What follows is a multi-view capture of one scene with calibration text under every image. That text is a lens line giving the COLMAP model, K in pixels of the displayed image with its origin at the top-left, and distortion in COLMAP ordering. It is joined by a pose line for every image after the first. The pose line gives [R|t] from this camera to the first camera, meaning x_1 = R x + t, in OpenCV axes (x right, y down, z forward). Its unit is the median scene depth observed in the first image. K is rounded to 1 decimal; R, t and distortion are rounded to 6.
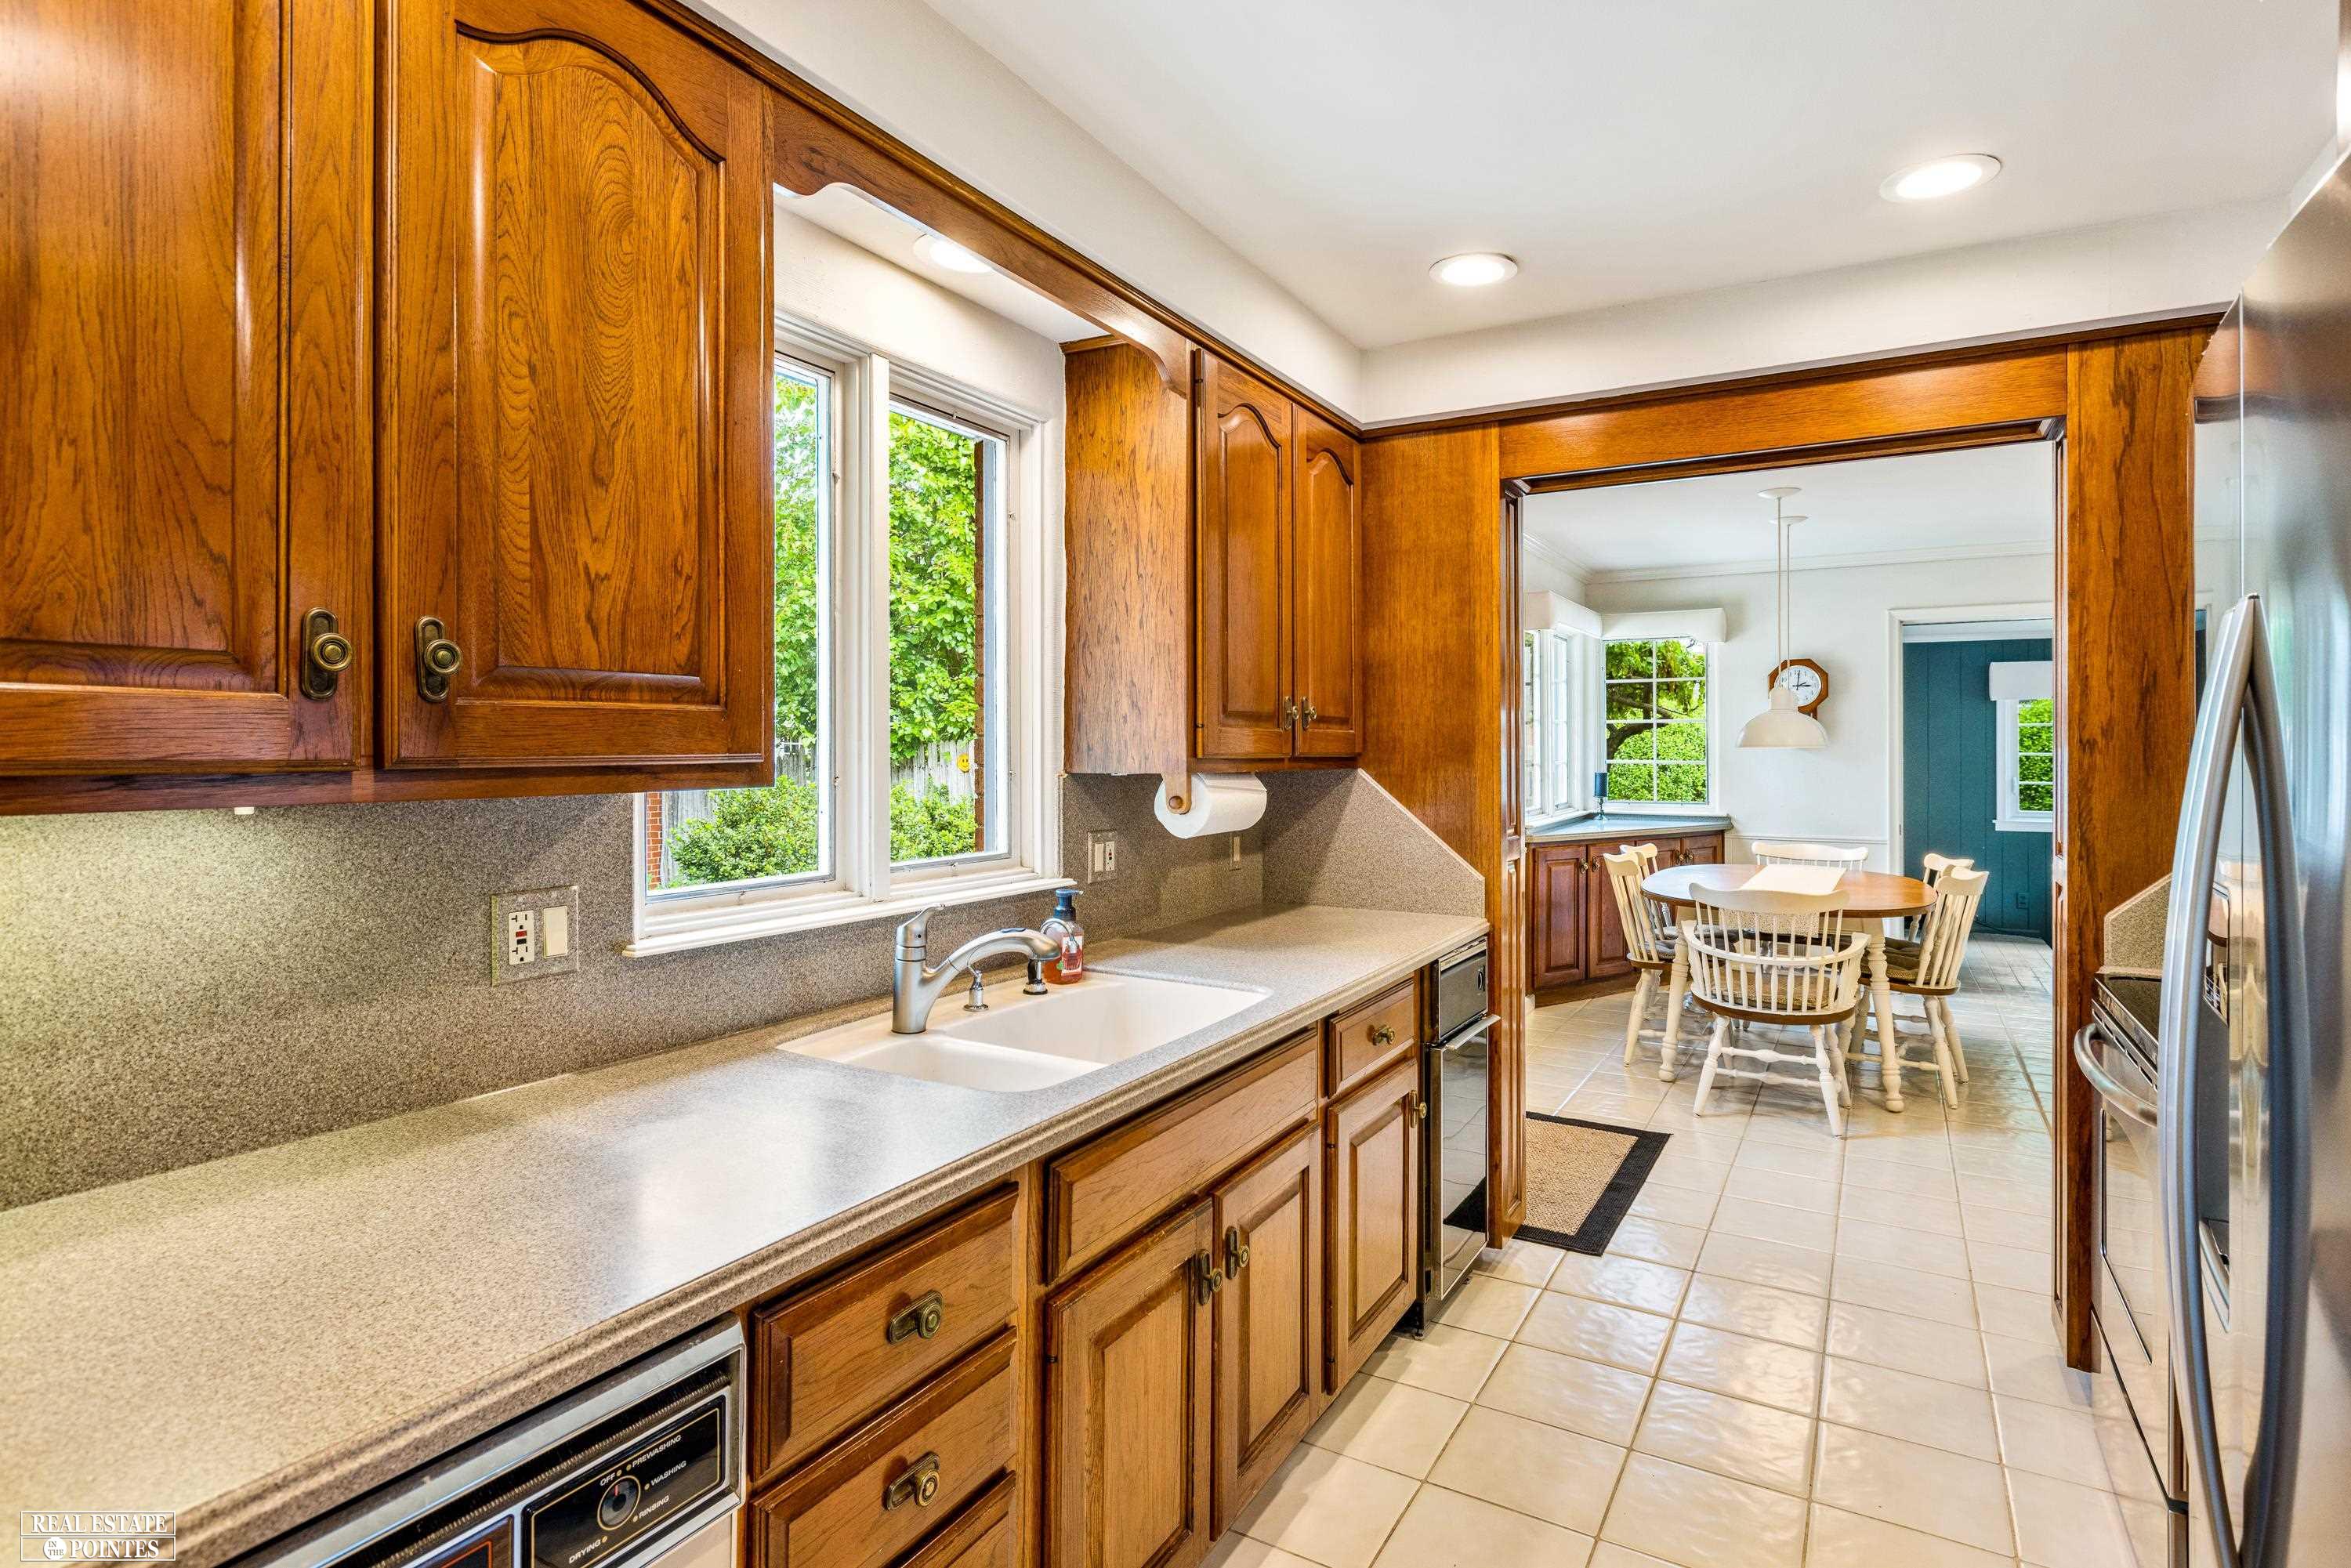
lens RADIAL K [[1156.6, 0, 1225.0], [0, 1156.6, 745.1], [0, 0, 1]] dist [-0.007057, -0.000453]
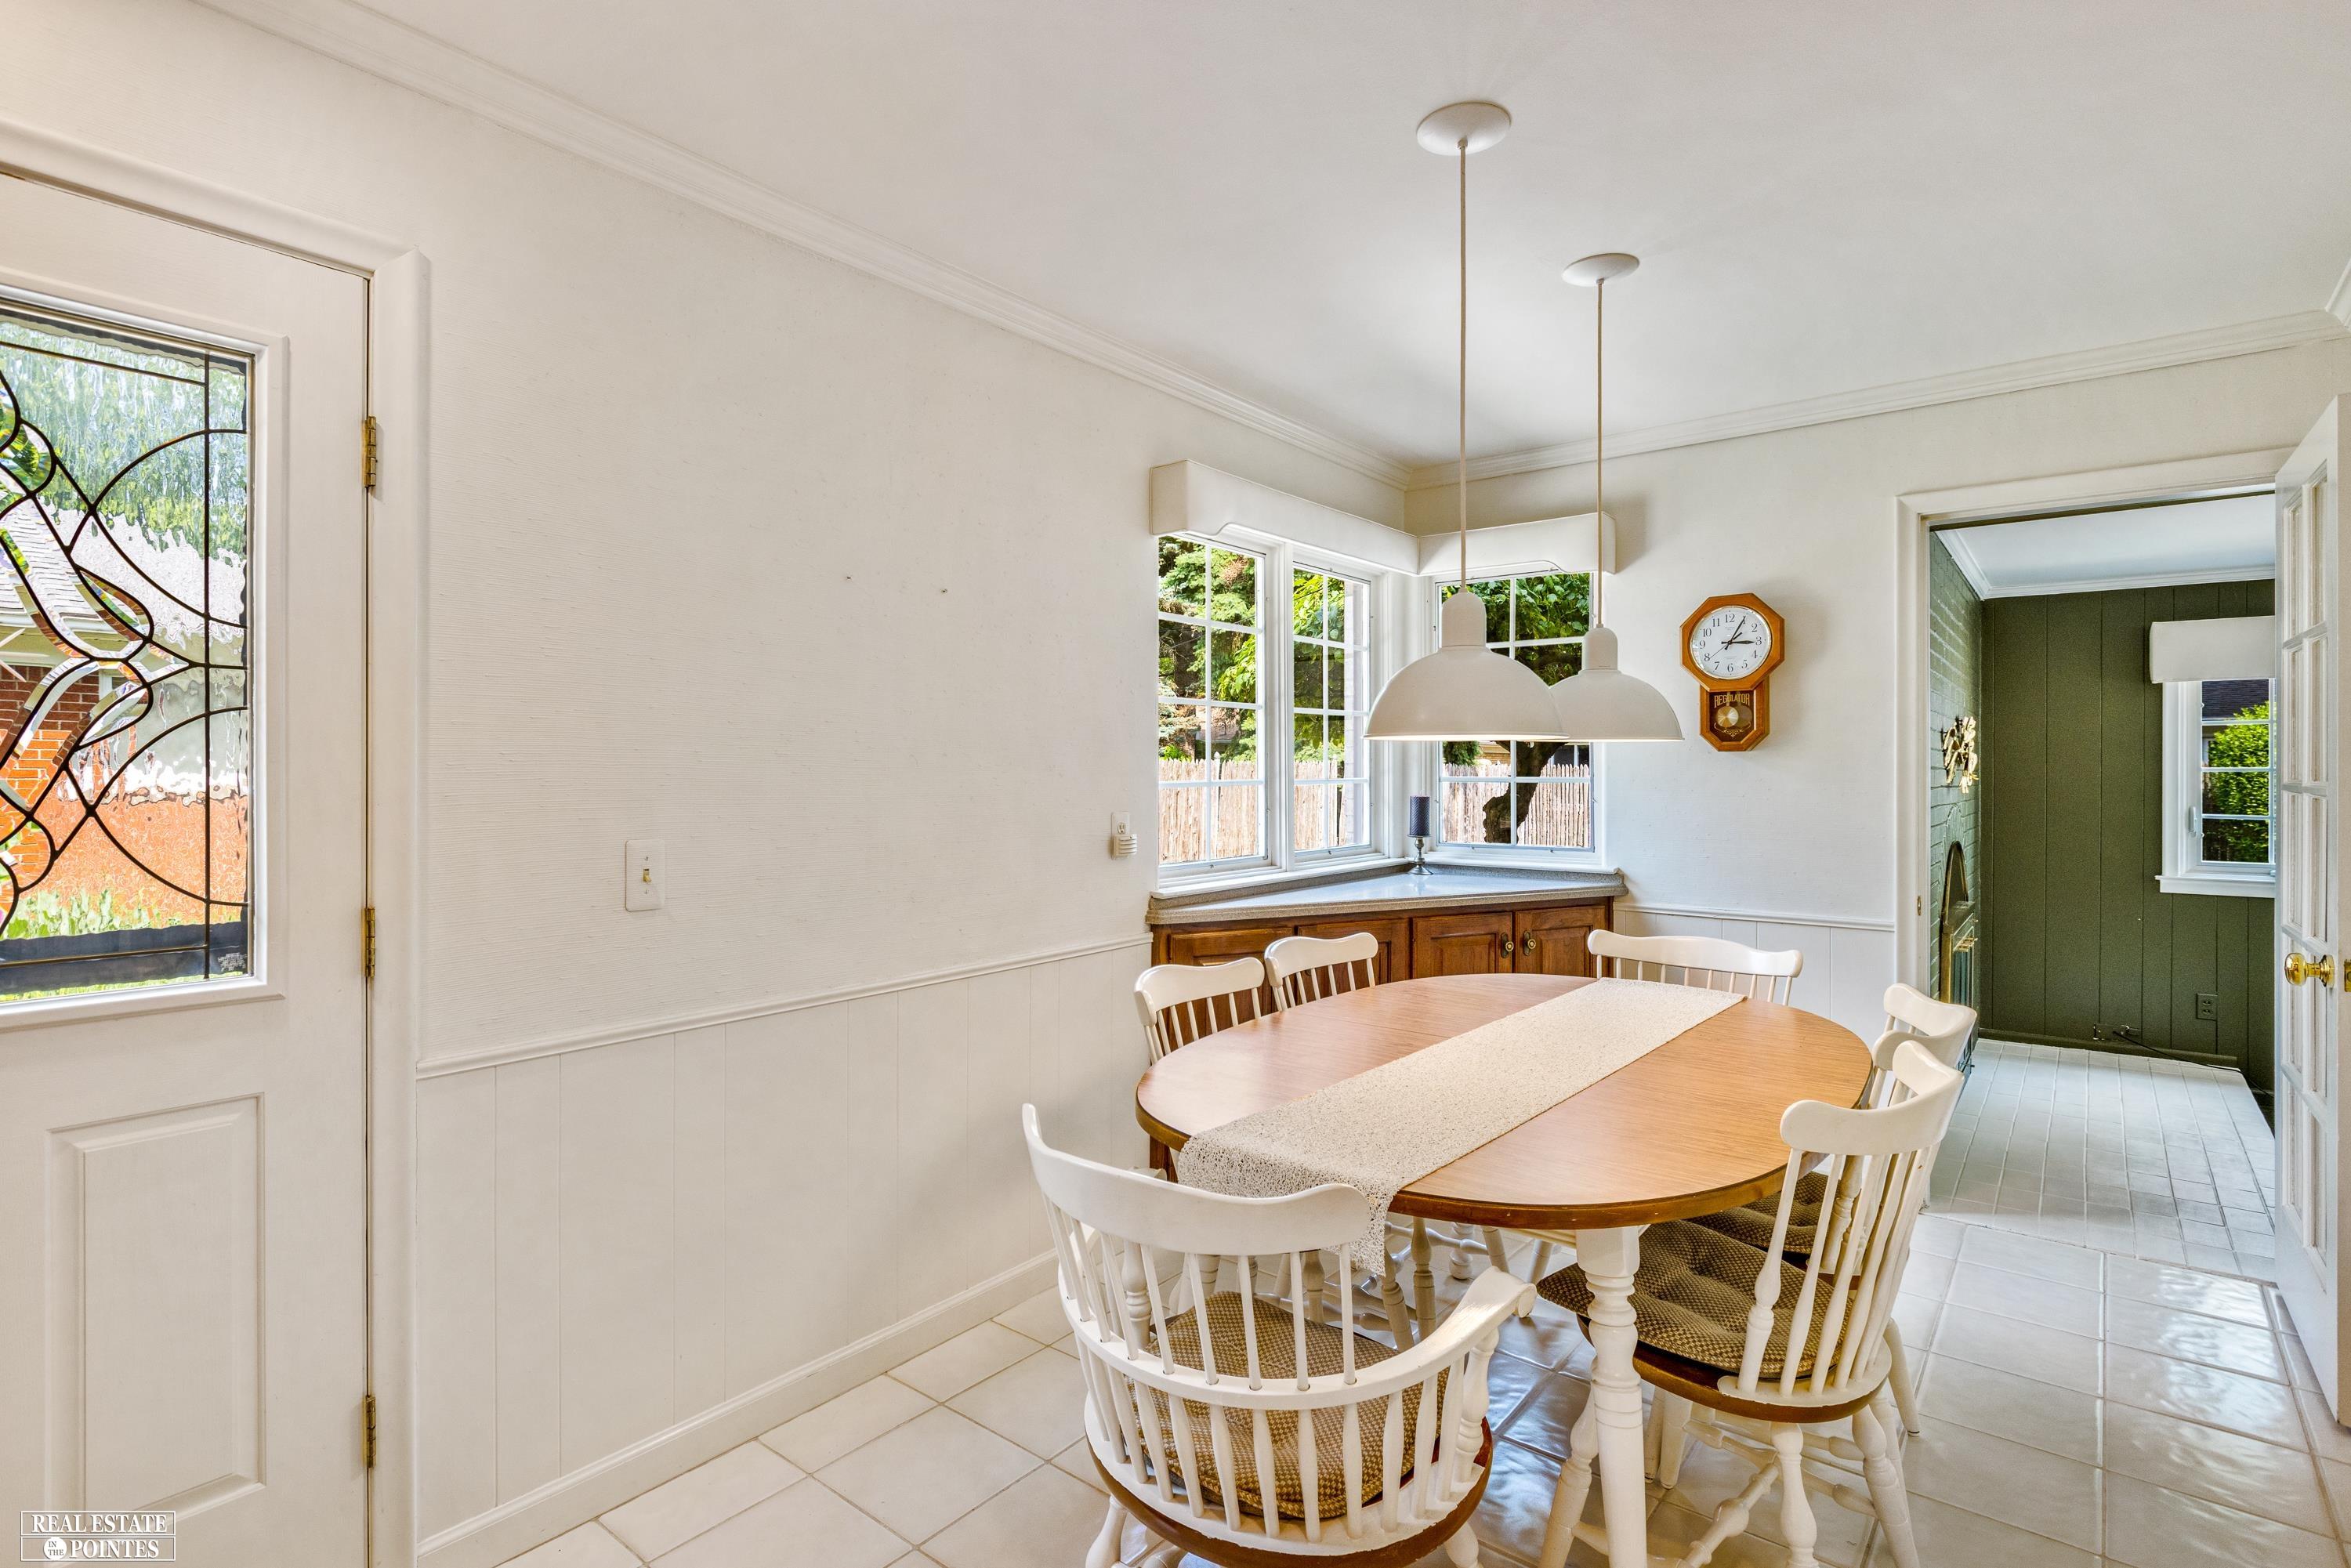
lens RADIAL K [[1156.6, 0, 1173.4], [0, 1156.6, 777.4], [0, 0, 1]] dist [-0.007057, -0.000453]
pose [[0.988007, 0.005153, -0.154320, 0.303781], [-0.004230, 0.999971, 0.006313, 0.010785], [0.154348, -0.005584, 0.988001, 0.391577]]
